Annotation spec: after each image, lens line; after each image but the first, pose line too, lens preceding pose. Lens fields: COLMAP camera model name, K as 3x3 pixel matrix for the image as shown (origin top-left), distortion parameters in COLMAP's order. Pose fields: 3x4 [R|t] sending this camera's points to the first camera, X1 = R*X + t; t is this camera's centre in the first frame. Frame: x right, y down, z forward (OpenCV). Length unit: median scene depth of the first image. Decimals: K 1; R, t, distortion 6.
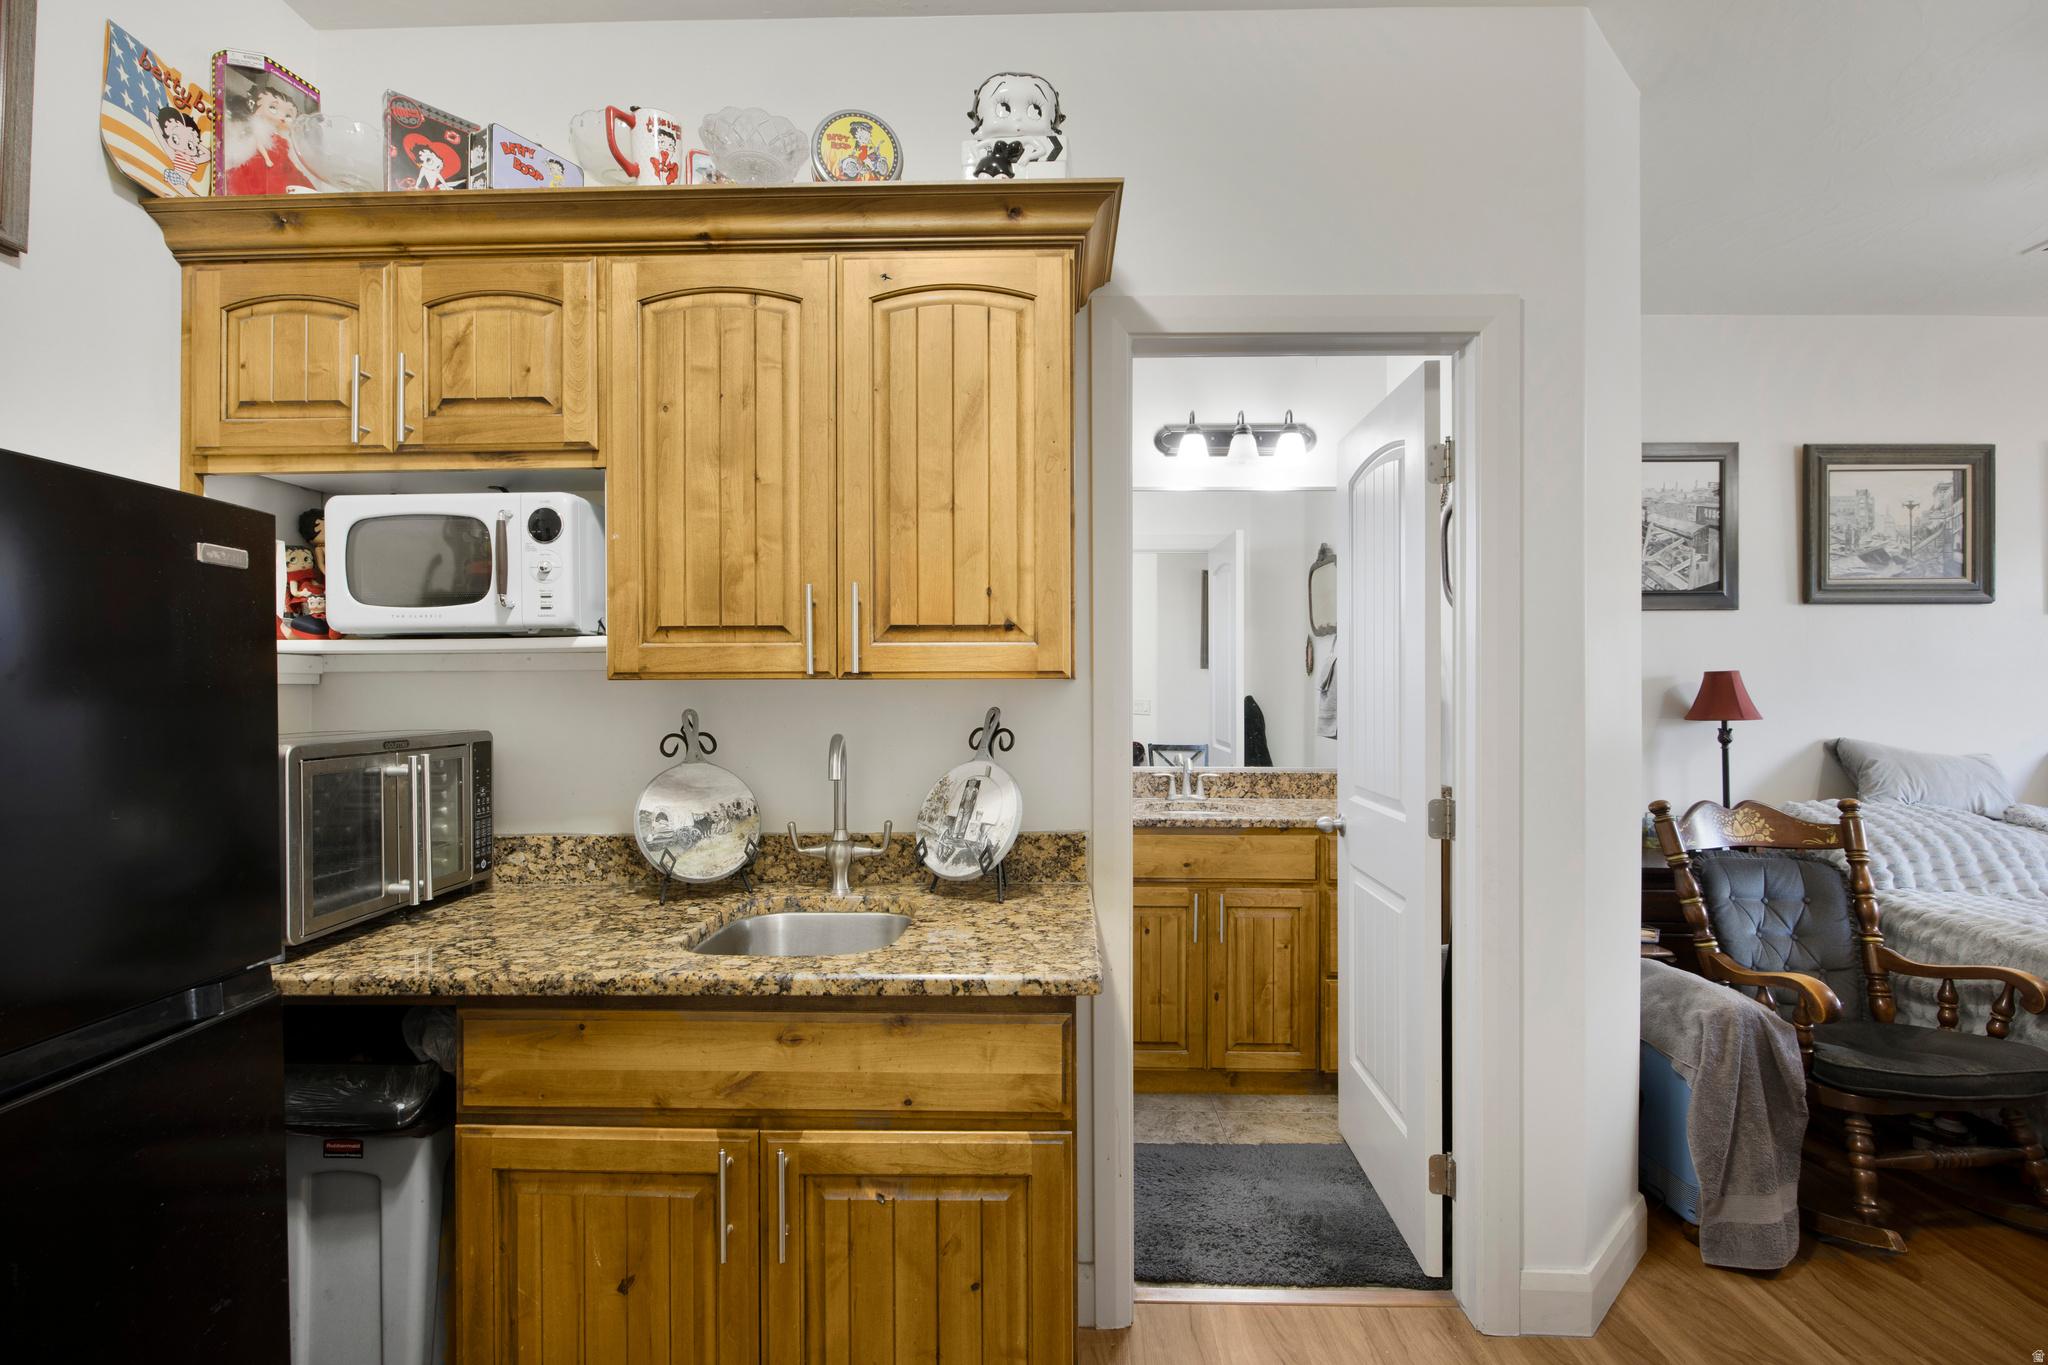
lens RADIAL K [[926.1, 0, 1025.3], [0, 926.1, 685.4], [0, 0, 1]] dist [-0.013564, -0.000351]
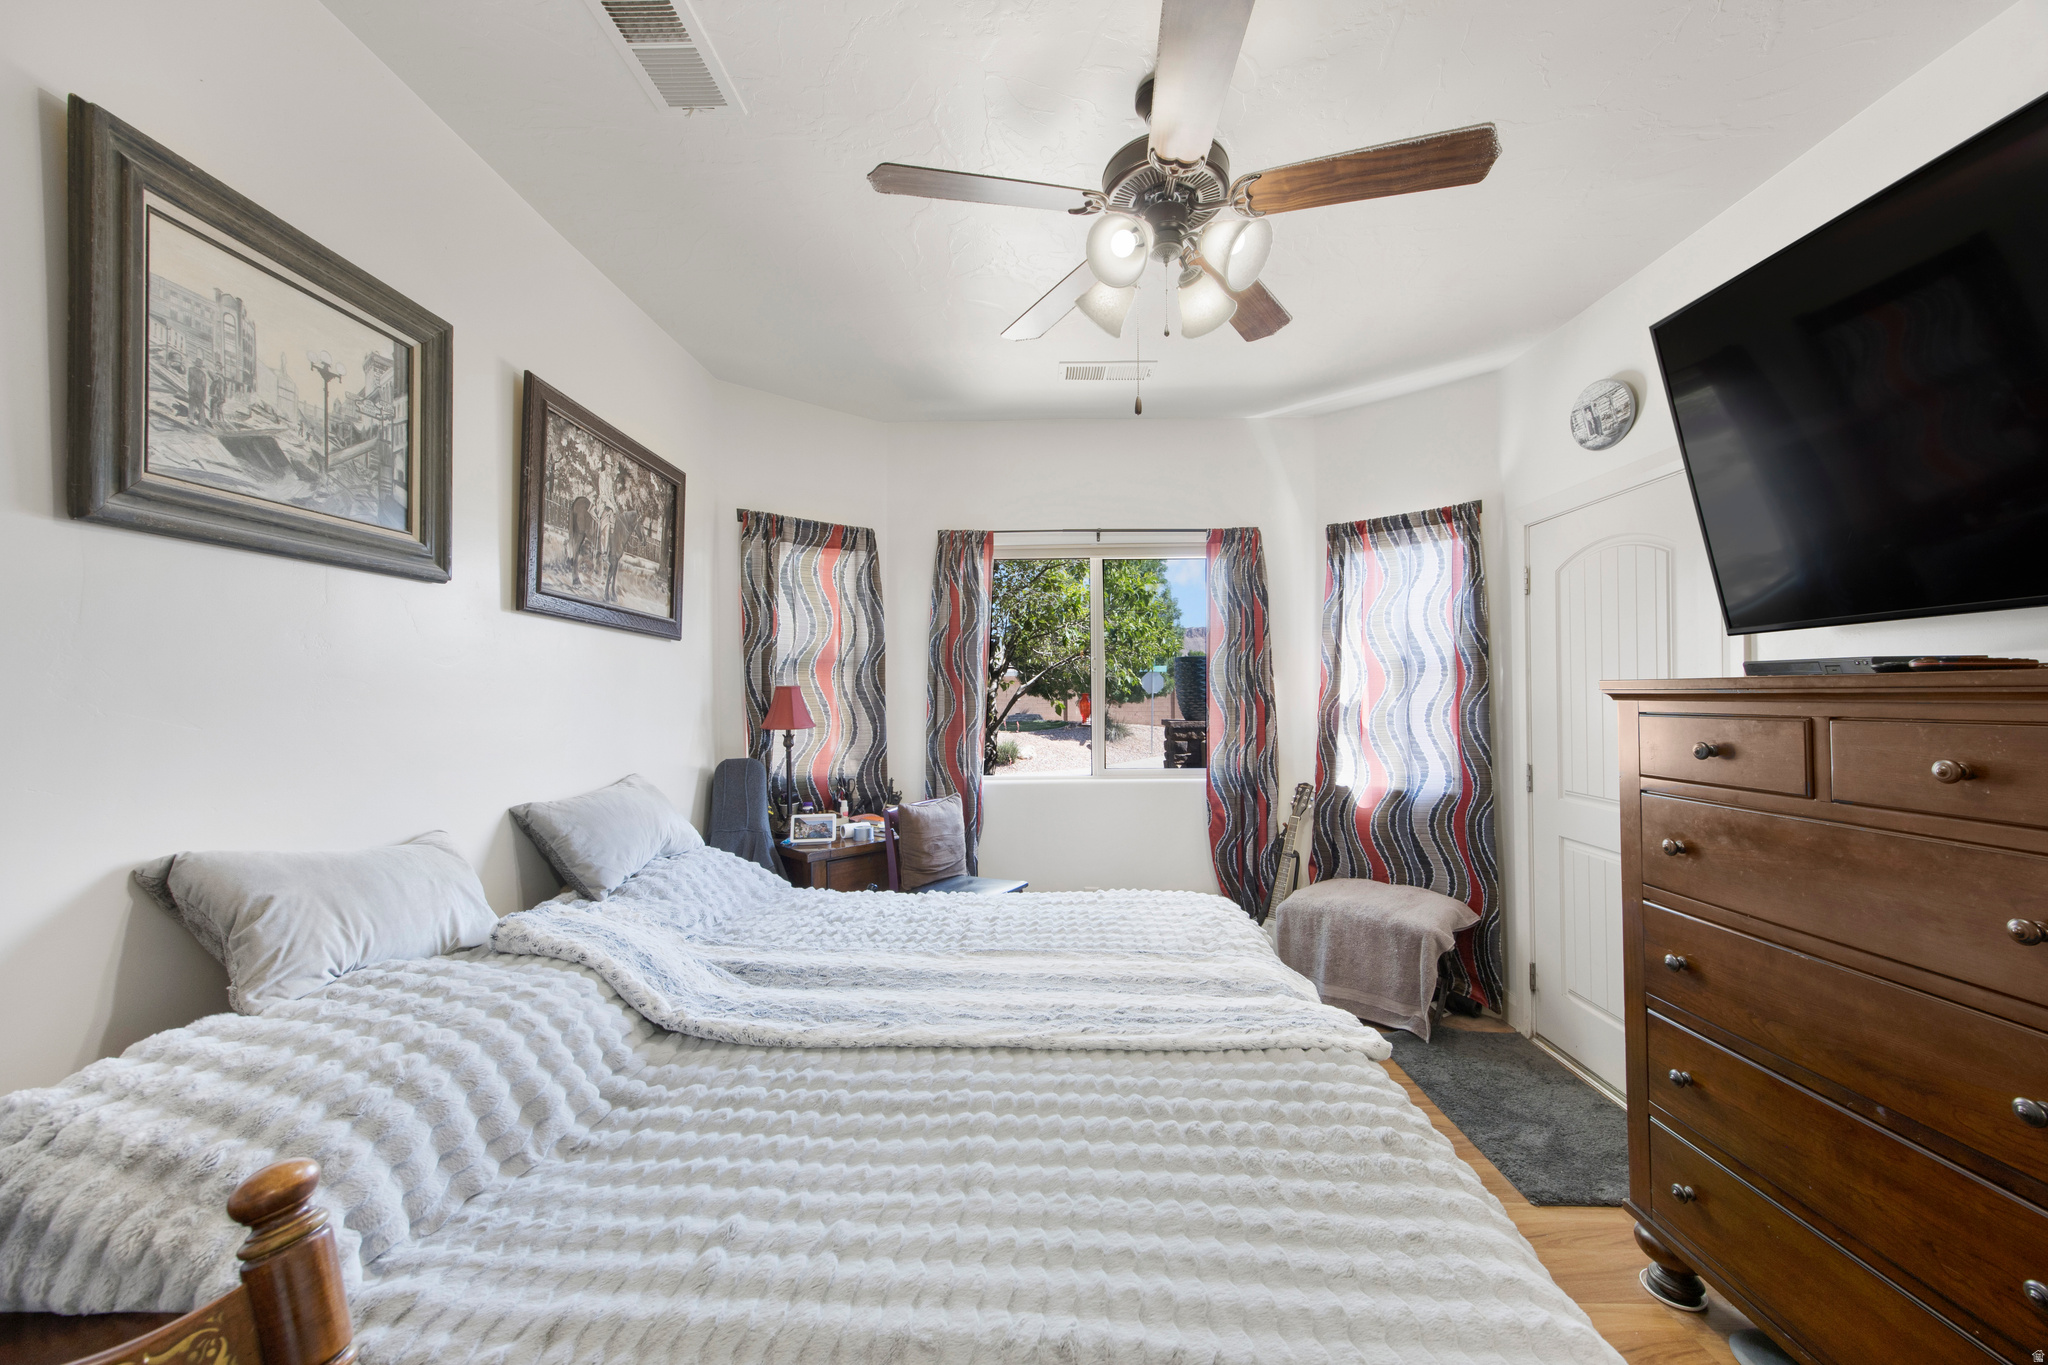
lens RADIAL K [[787.6, 0, 1025.6], [0, 787.6, 684.4], [0, 0, 1]] dist [0.002830, -0.000108]
pose [[-0.015944, 0.006600, 0.999851, 0.519682], [0.004295, 0.999969, -0.006532, -0.016103], [-0.999864, 0.004190, -0.015972, 0.614562]]
